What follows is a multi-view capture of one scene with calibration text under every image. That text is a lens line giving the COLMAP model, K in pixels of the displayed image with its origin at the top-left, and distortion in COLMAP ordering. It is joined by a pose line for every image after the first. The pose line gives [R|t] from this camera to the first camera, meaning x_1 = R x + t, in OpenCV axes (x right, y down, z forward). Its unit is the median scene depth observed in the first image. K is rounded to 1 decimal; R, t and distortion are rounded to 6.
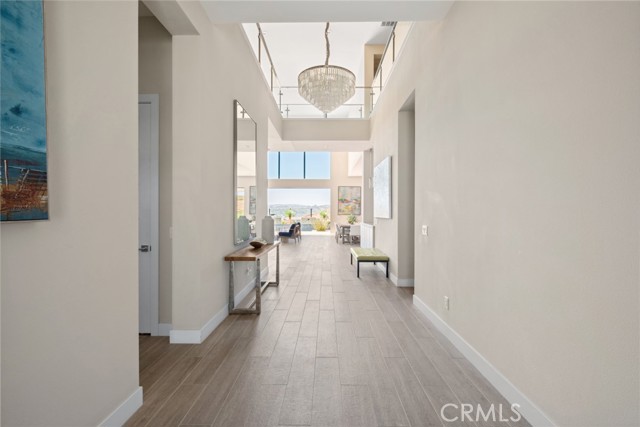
lens RADIAL K [[278.3, 0, 320.7], [0, 278.3, 213.0], [0, 0, 1]] dist [0.000572, -0.002472]
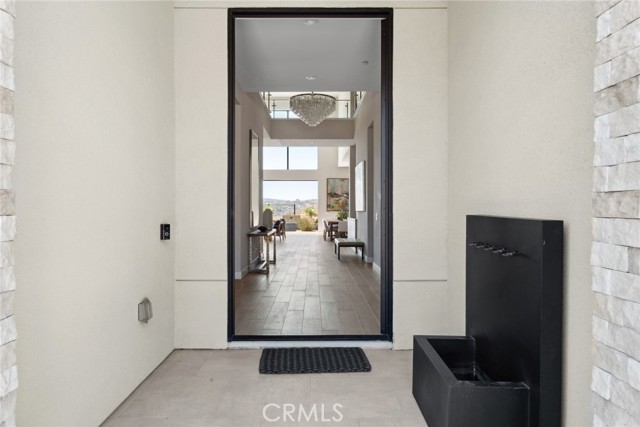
lens RADIAL K [[426.4, 0, 319.1], [0, 426.4, 212.2], [0, 0, 1]] dist [-0.001128, -0.000037]
pose [[0.999477, -0.003405, 0.032145, -0.005246], [0.003357, 0.999993, 0.001545, 0.008888], [-0.032150, -0.001437, 0.999482, -0.380442]]
